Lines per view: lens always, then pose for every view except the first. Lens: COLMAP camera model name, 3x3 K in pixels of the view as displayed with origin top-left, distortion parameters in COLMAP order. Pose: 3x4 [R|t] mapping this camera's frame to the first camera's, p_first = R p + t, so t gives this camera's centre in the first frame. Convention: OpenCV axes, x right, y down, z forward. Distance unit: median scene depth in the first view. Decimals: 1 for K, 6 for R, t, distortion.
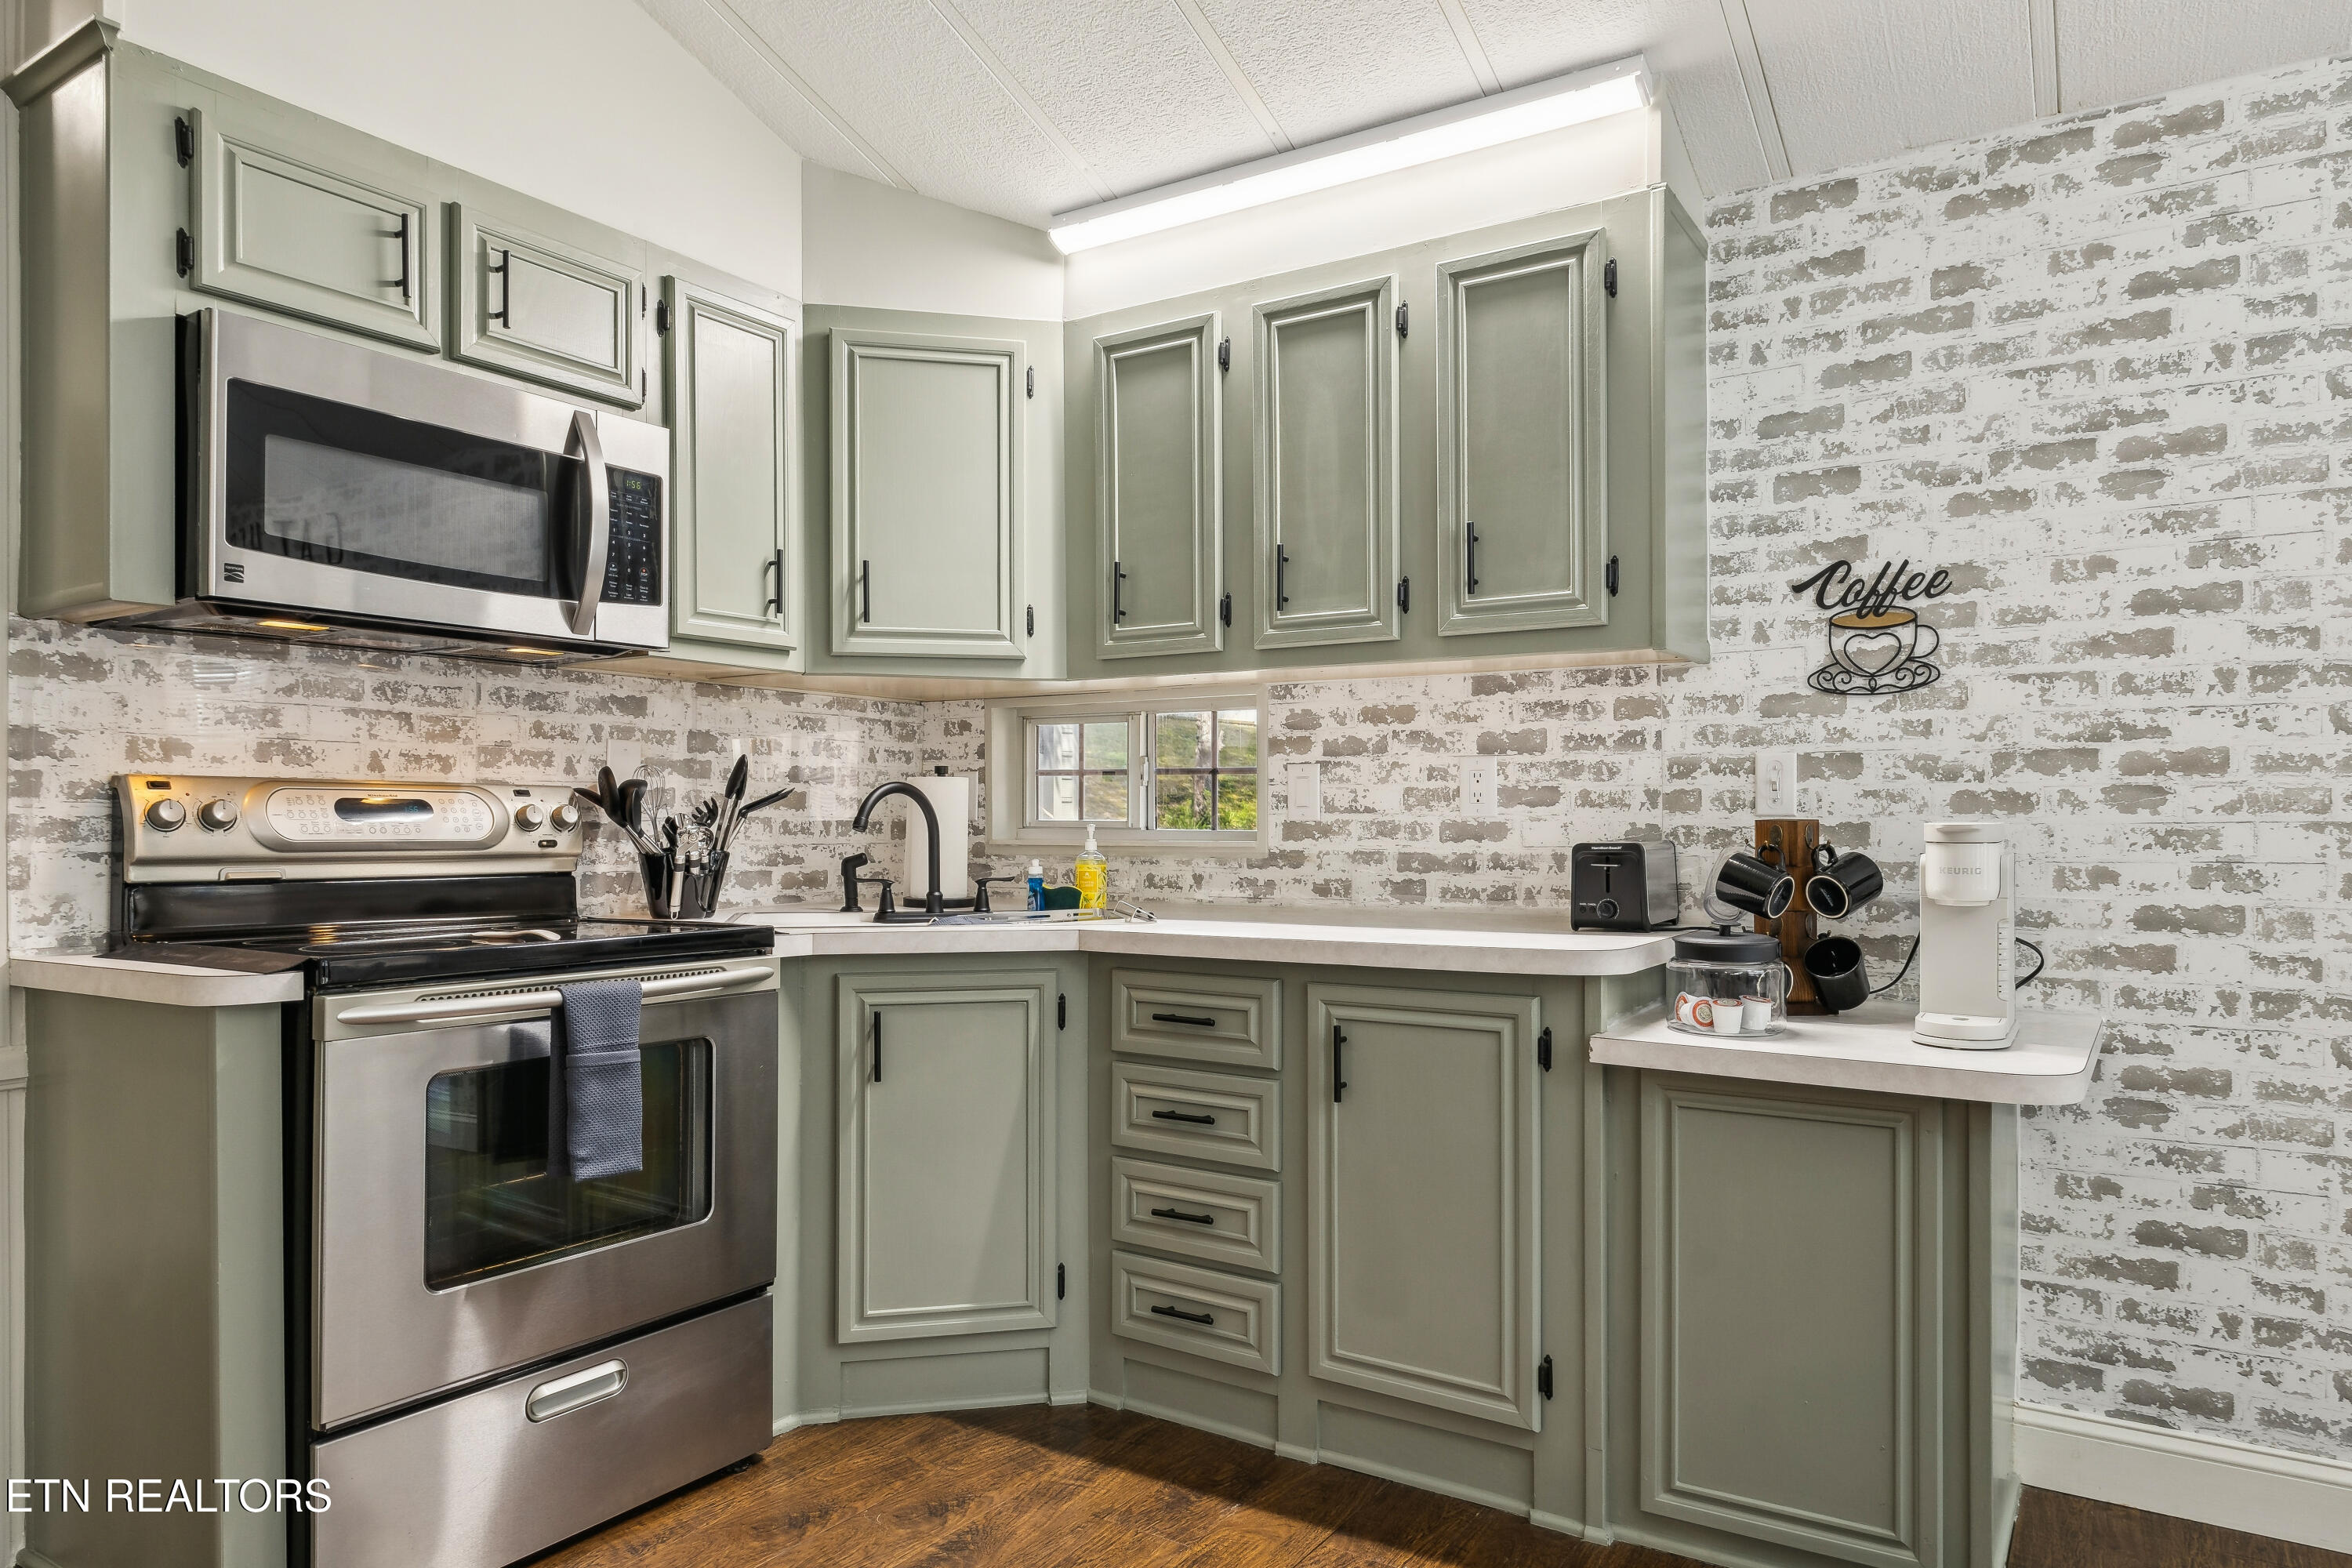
lens RADIAL K [[1471.1, 0, 1155.0], [0, 1471.1, 807.6], [0, 0, 1]] dist [-0.001838, -0.000787]
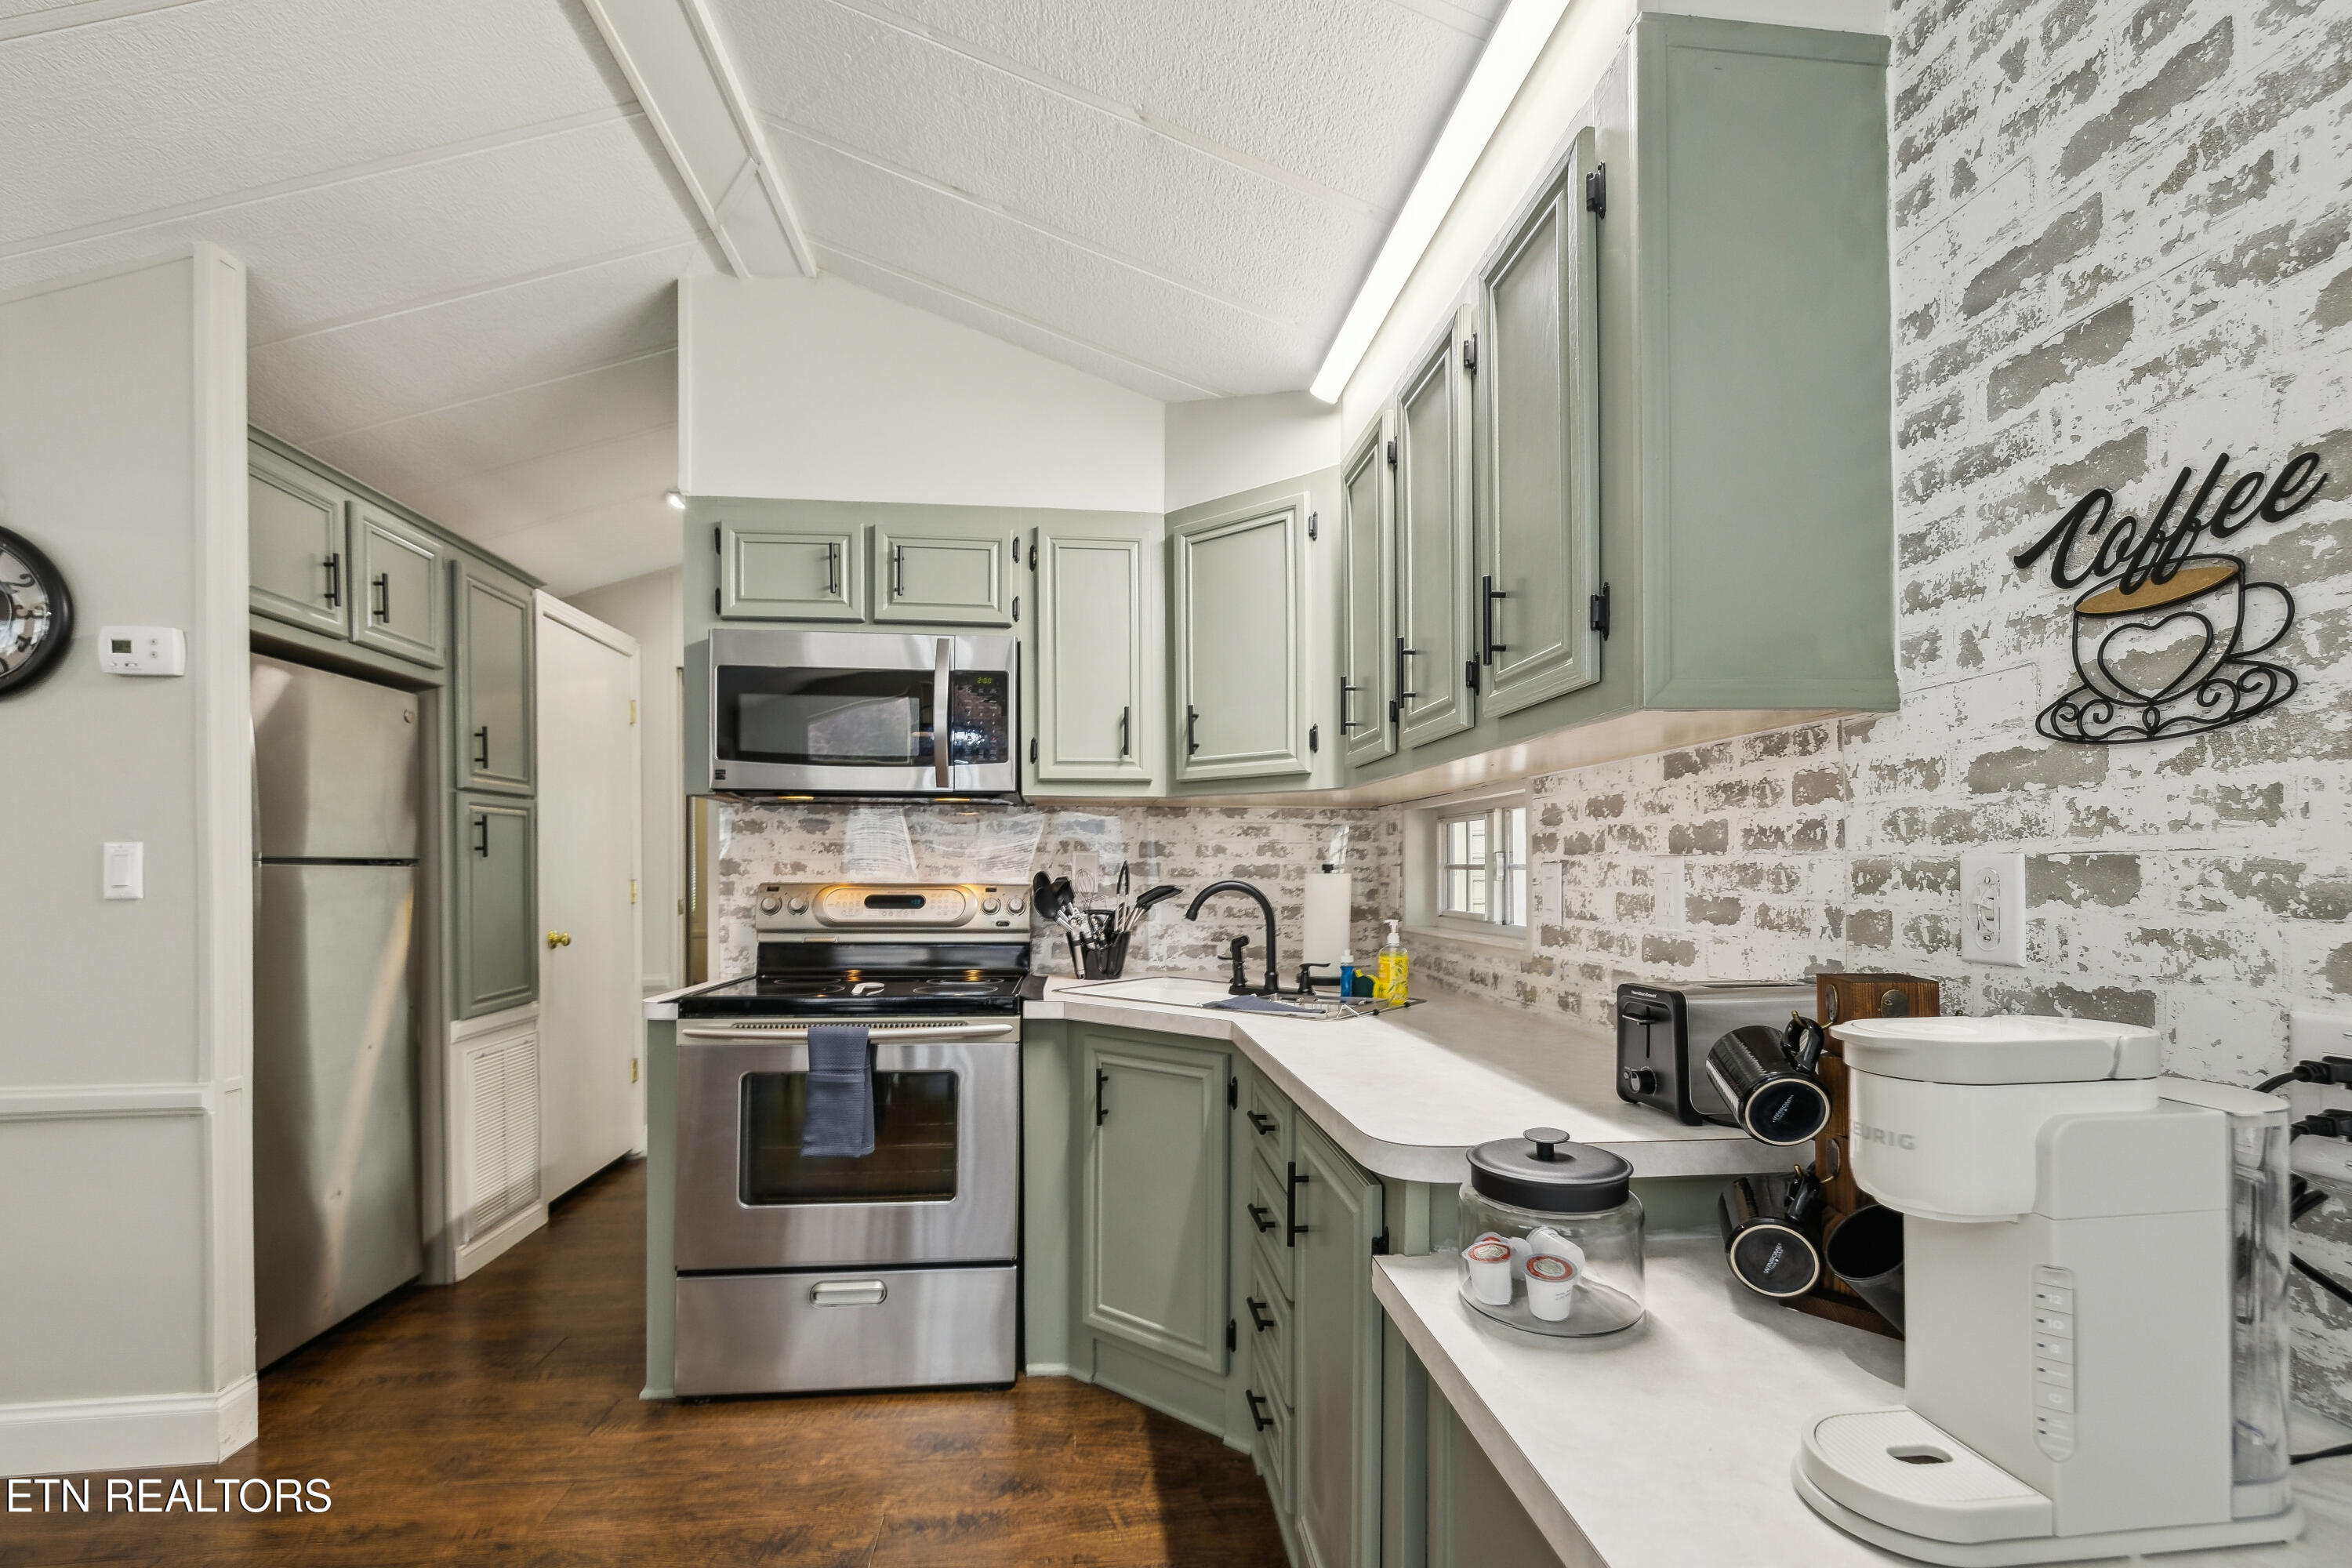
lens RADIAL K [[996.9, 0, 1175.3], [0, 996.9, 864.0], [0, 0, 1]] dist [0.000976, 0.000116]
pose [[0.644138, -0.006345, -0.764883, 0.512723], [0.005194, 0.999979, -0.003921, -0.033457], [0.764892, -0.001447, 0.644157, 0.502816]]
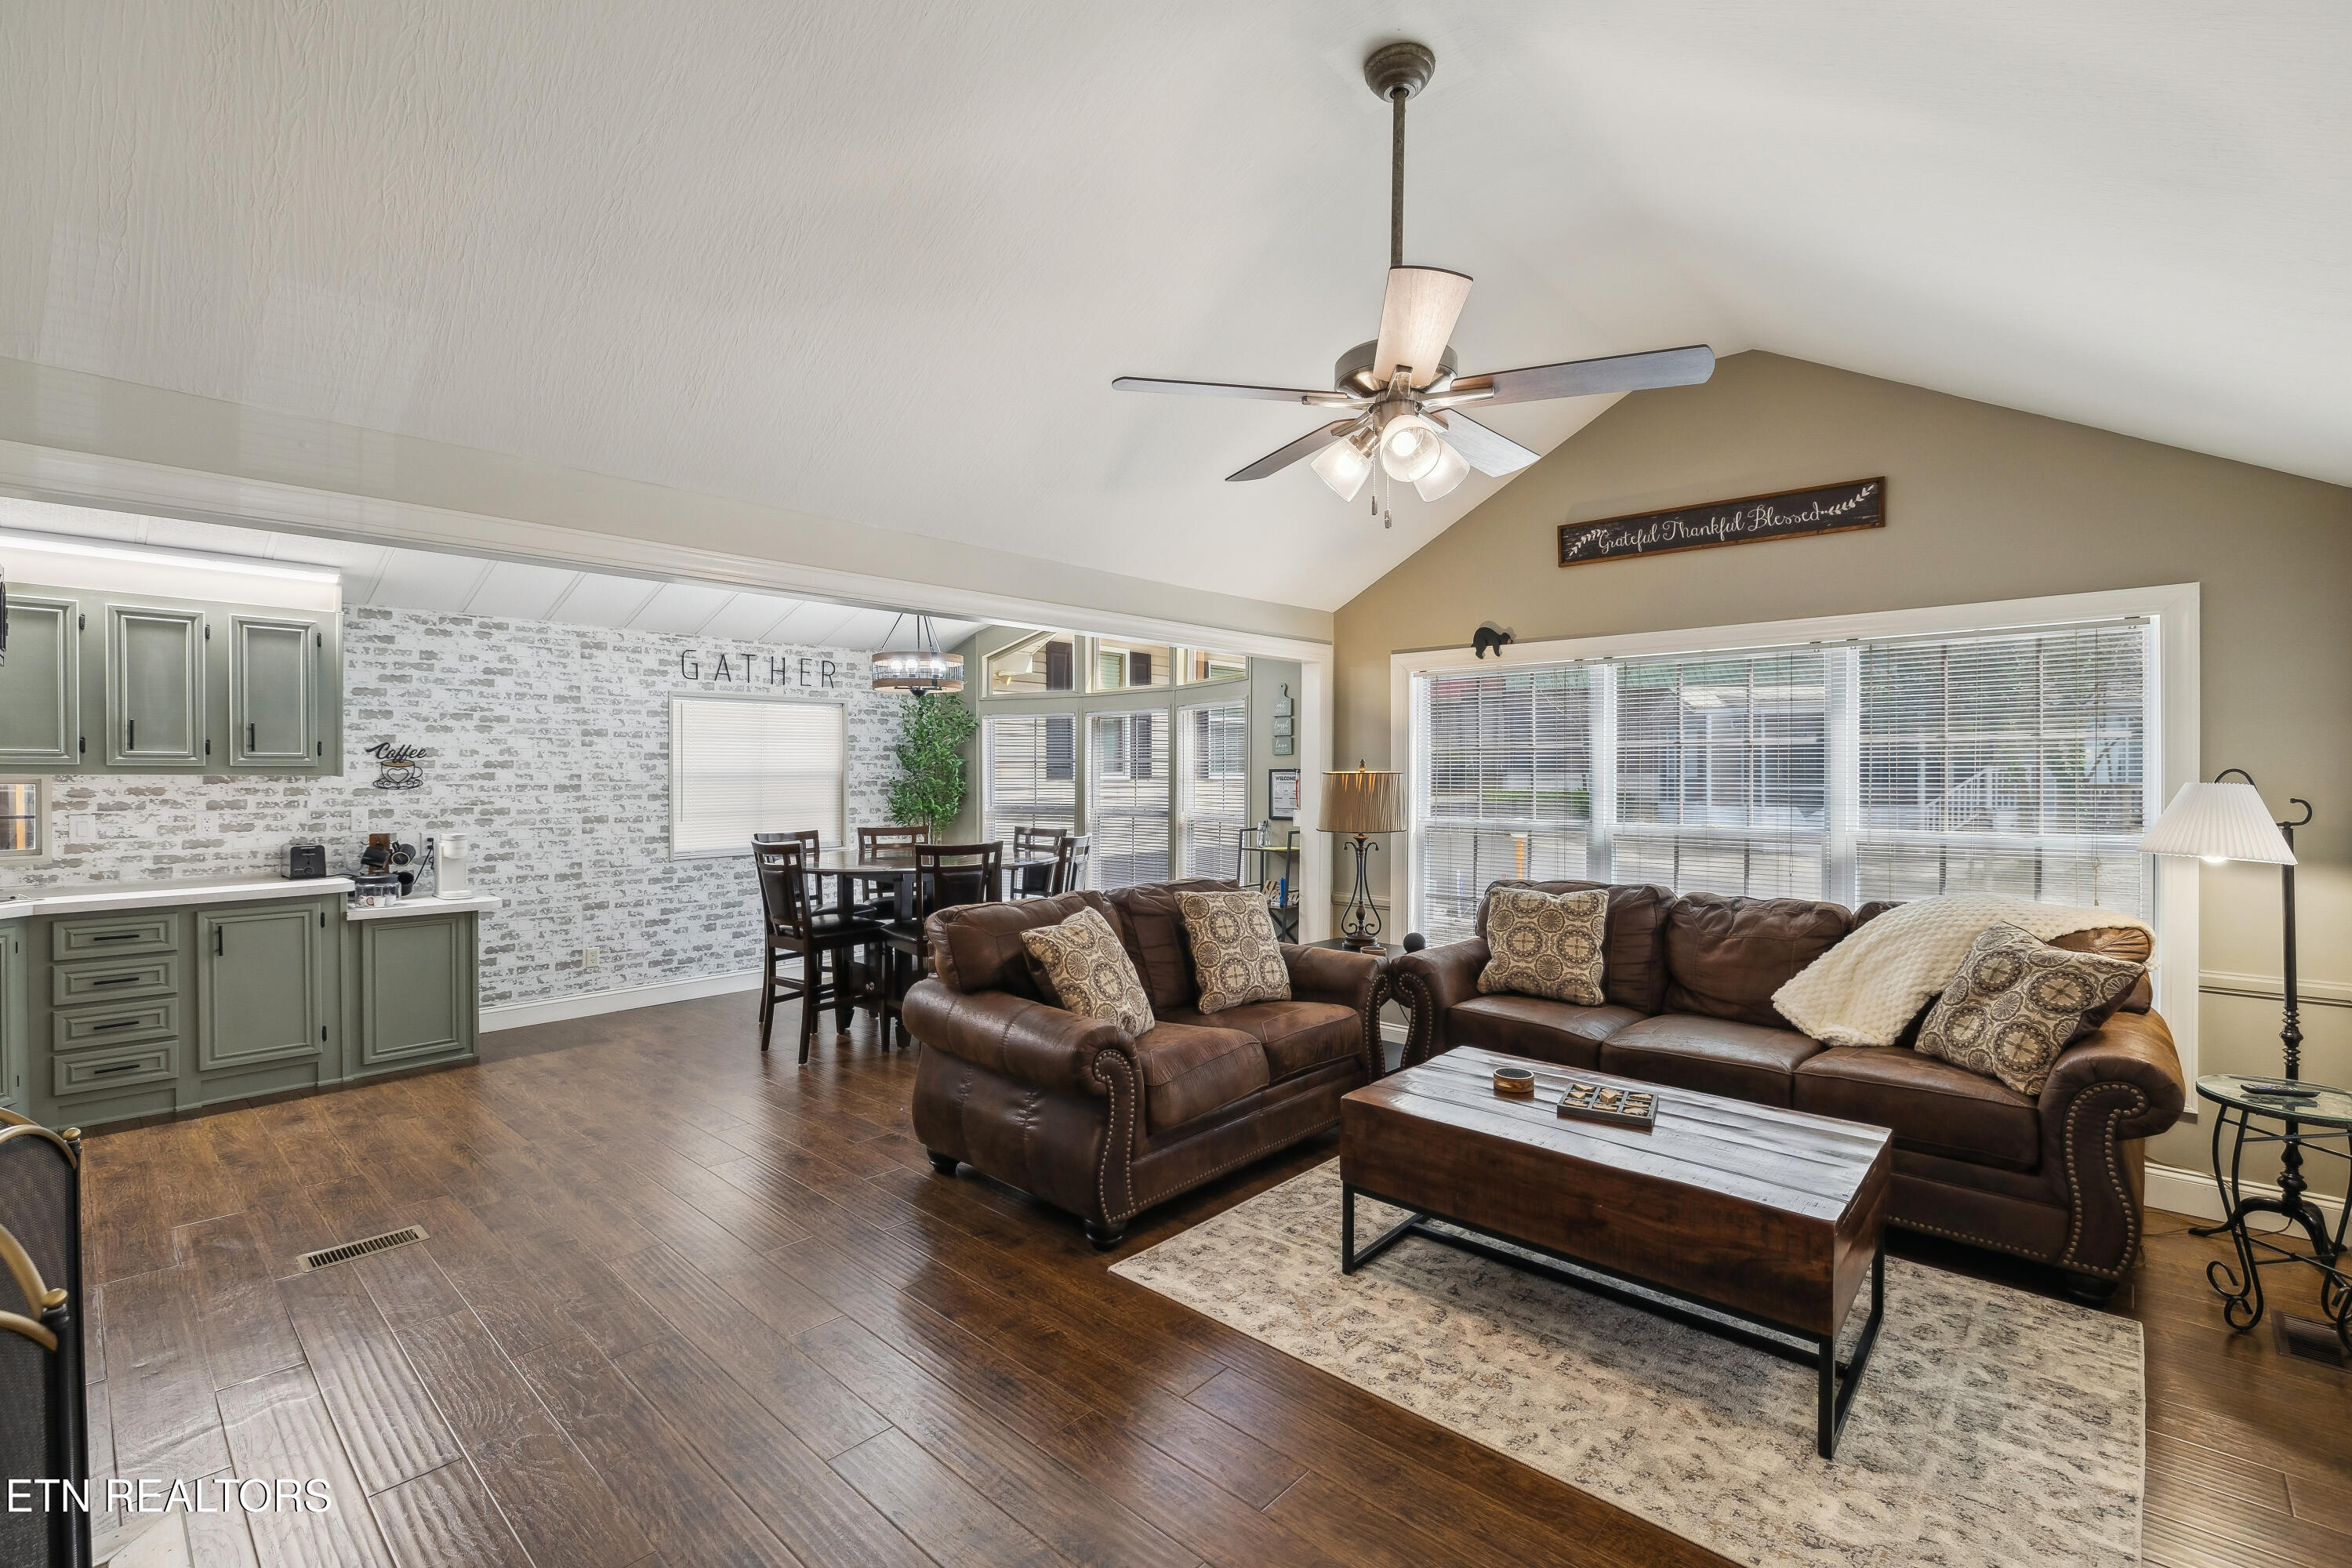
lens RADIAL K [[1061.0, 0, 1179.7], [0, 1061.0, 779.2], [0, 0, 1]] dist [-0.008443, 0.004298]
pose [[0.157870, -0.005996, 0.987442, -1.302939], [-0.004073, 0.999969, 0.006723, -0.113131], [-0.987451, -0.005083, 0.157841, -0.845629]]
